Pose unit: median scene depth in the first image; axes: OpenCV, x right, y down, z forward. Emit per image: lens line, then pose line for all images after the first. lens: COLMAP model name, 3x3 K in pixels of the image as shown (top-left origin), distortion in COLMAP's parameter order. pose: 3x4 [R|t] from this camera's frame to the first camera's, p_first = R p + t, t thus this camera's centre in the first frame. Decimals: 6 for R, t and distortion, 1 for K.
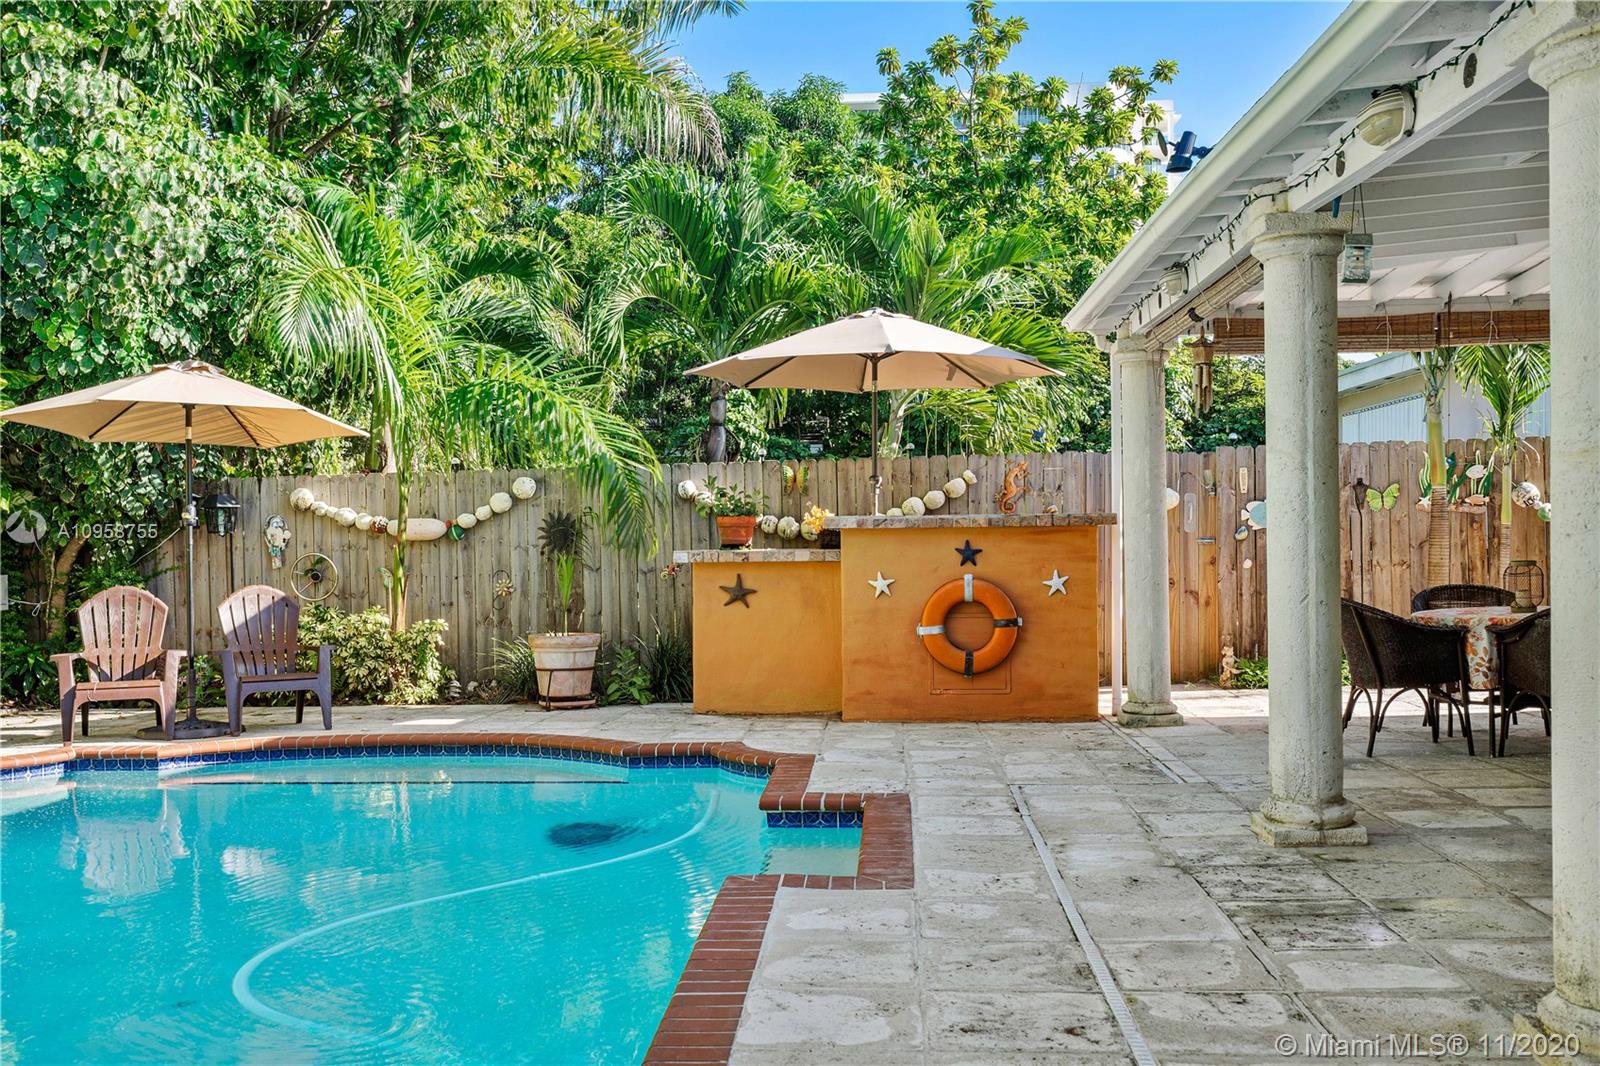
lens RADIAL K [[1482.9, 0, 797.3], [0, 1482.9, 547.9], [0, 0, 1]] dist [0.021540, -0.011384]
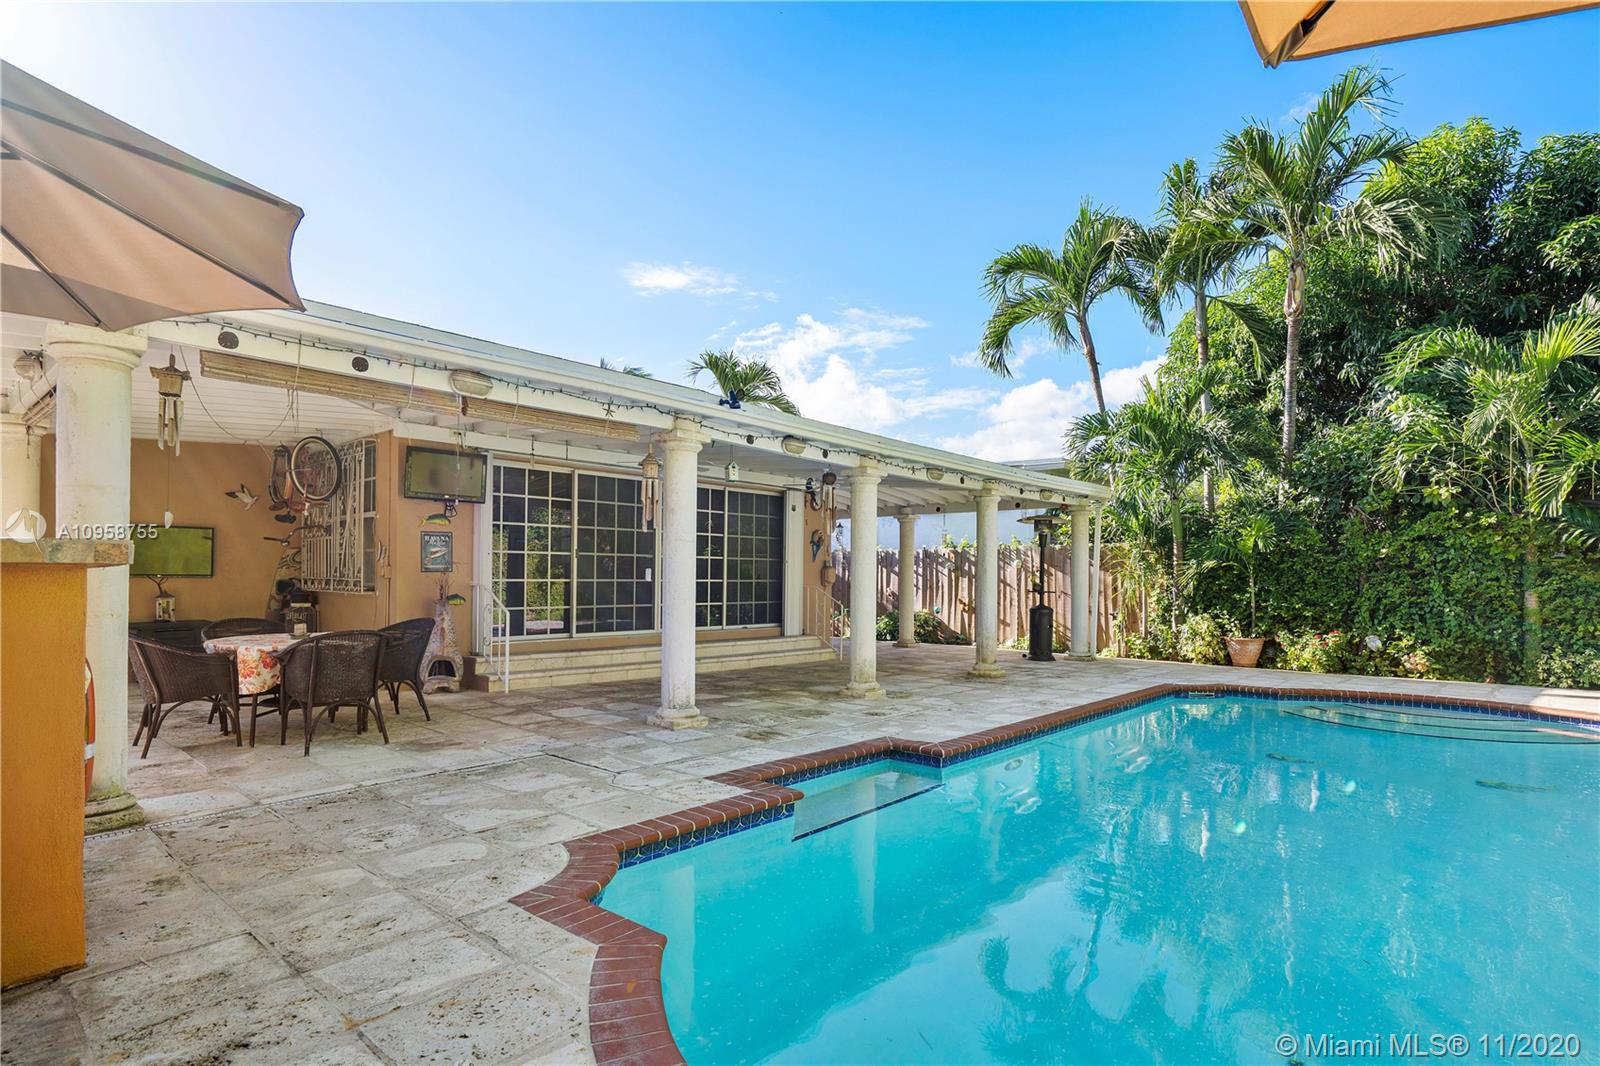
lens RADIAL K [[848.2, 0, 880.4], [0, 848.2, 517.4], [0, 0, 1]] dist [0.003472, 0.000077]
pose [[-0.807962, 0.055583, 0.586608, -0.435008], [0.014588, 0.997123, -0.074387, -0.004694], [-0.589054, -0.051544, -0.806448, 1.301398]]
